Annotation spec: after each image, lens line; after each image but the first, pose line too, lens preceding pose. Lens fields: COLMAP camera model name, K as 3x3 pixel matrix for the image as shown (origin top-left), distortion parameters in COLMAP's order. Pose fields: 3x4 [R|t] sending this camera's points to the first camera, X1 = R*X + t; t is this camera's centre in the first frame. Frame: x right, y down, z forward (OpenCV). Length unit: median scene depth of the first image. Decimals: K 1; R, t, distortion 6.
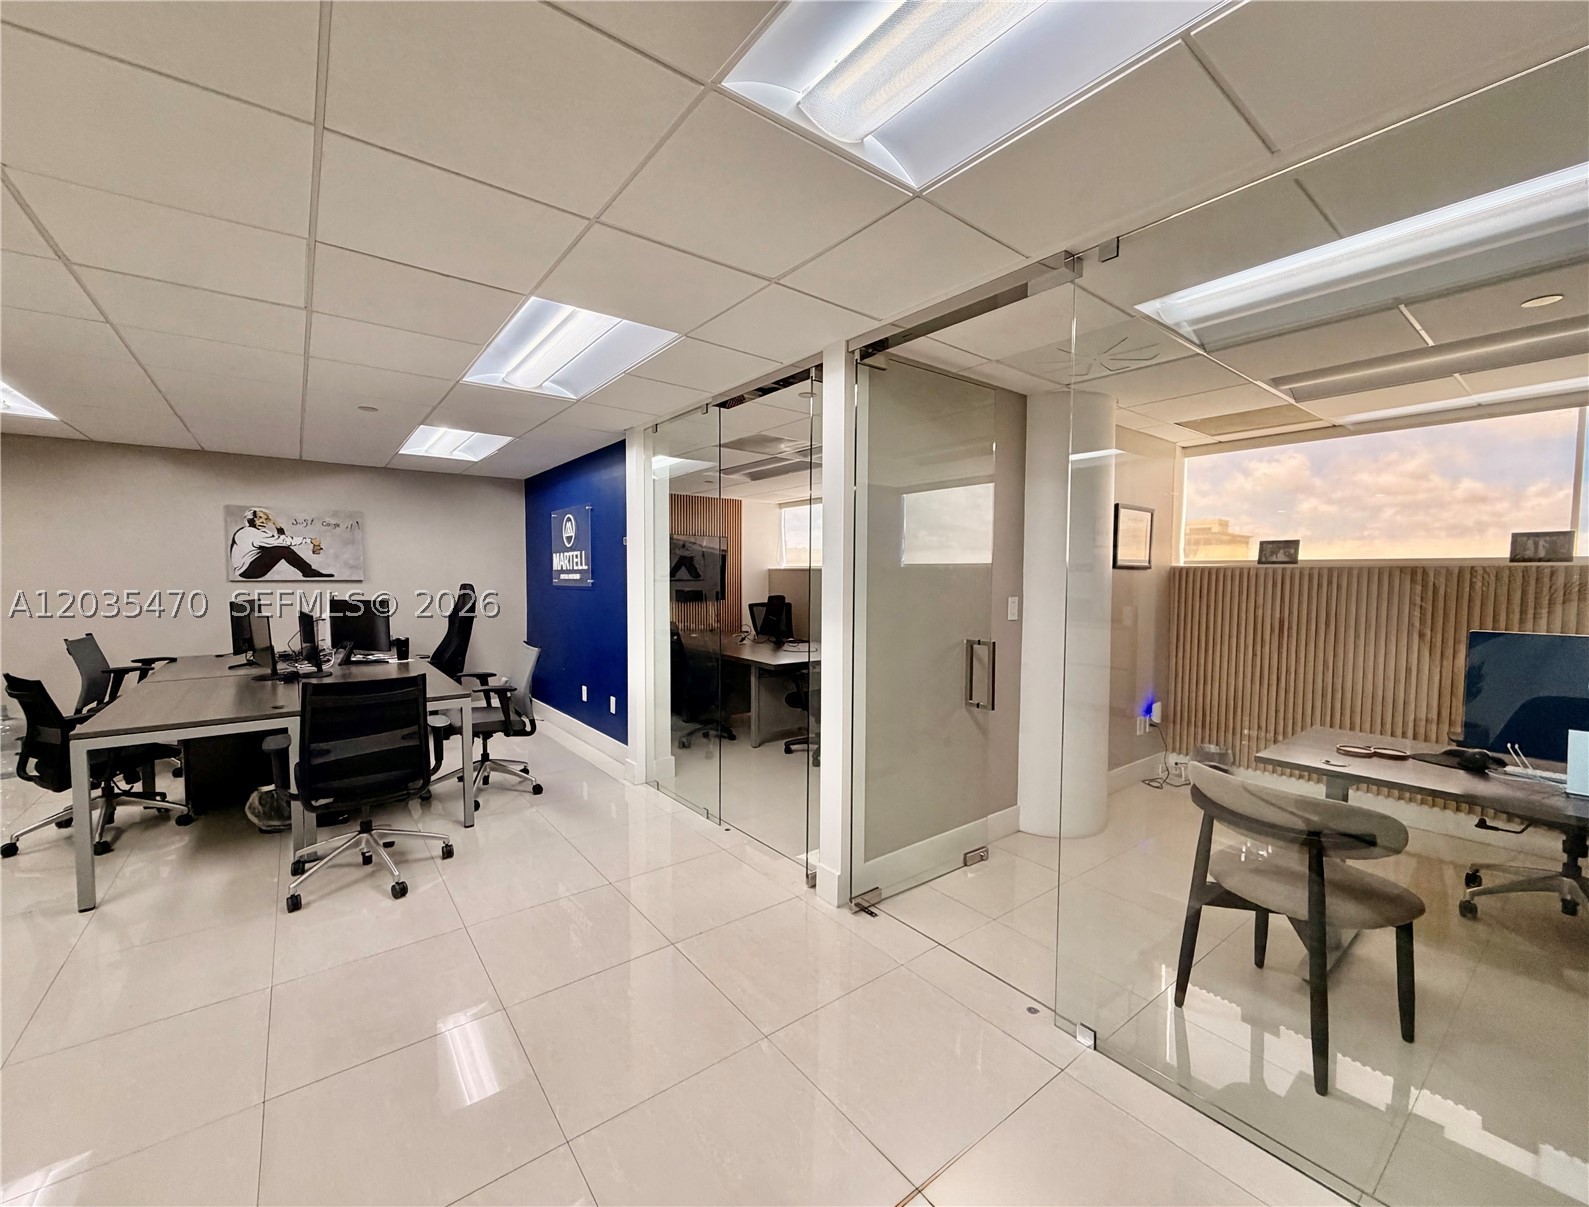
lens RADIAL K [[634.9, 0, 788.3], [0, 634.9, 607.3], [0, 0, 1]] dist [-0.000067, 0.000039]
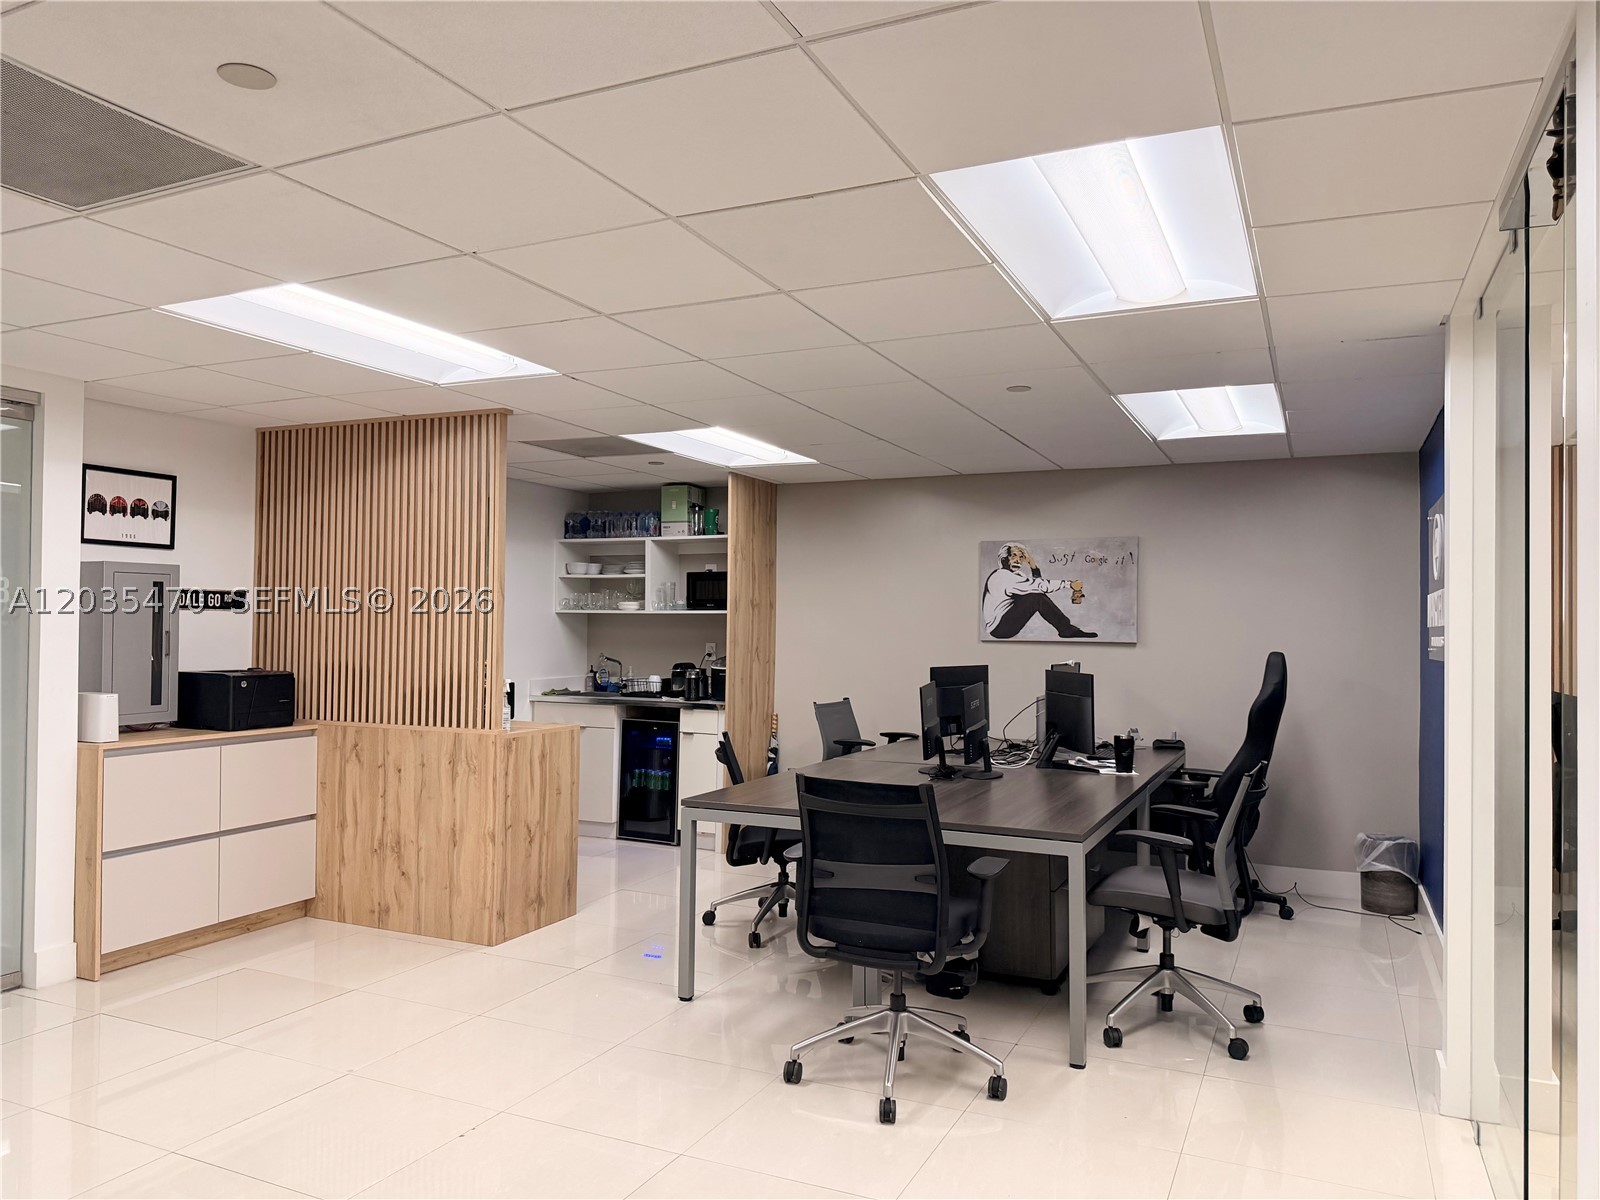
lens RADIAL K [[1129.5, 0, 793.7], [0, 1129.5, 598.1], [0, 0, 1]] dist [0.024654, -0.030425]
pose [[0.459165, -0.021203, -0.888098, 0.212932], [-0.054733, 0.997141, -0.052105, -0.009964], [0.886663, 0.072533, 0.456691, 0.180582]]
